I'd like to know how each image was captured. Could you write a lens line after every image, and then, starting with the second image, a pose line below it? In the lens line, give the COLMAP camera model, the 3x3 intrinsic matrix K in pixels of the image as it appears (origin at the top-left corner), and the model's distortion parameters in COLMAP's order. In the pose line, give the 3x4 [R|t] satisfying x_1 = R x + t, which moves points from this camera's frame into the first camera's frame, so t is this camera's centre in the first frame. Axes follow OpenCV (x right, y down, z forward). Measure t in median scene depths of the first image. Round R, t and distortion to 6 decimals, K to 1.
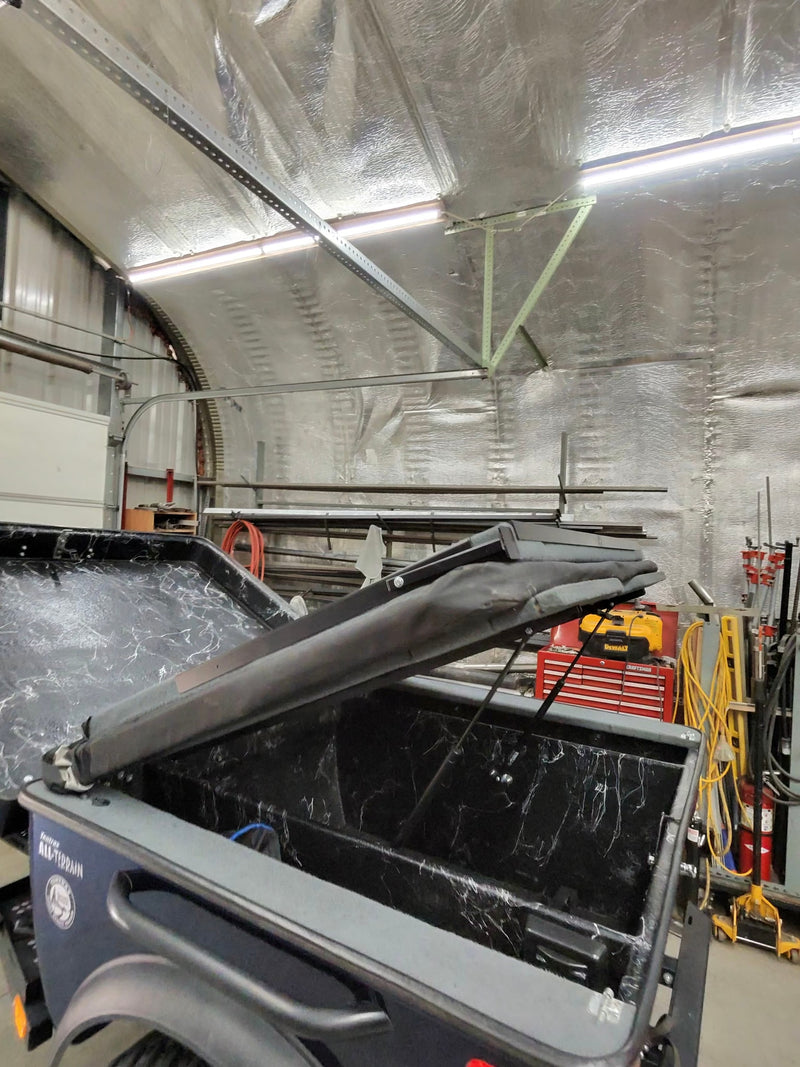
lens RADIAL K [[607.7, 0, 403.5], [0, 607.7, 547.0], [0, 0, 1]] dist [-0.015387, -0.002307]
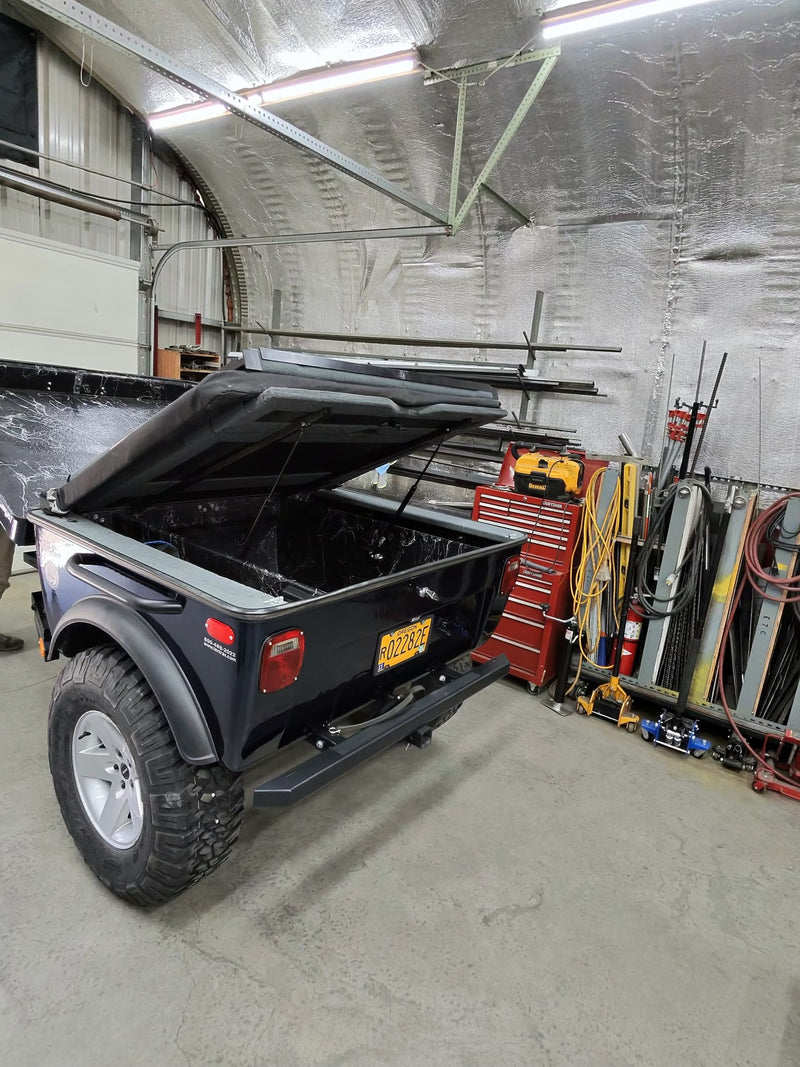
lens RADIAL K [[607.7, 0, 403.5], [0, 607.7, 547.0], [0, 0, 1]] dist [-0.015387, -0.002307]
pose [[0.991601, 0.077087, -0.103846, 0.171117], [-0.051851, 0.972553, 0.226832, 0.020043], [0.118482, -0.219543, 0.968382, -0.153022]]
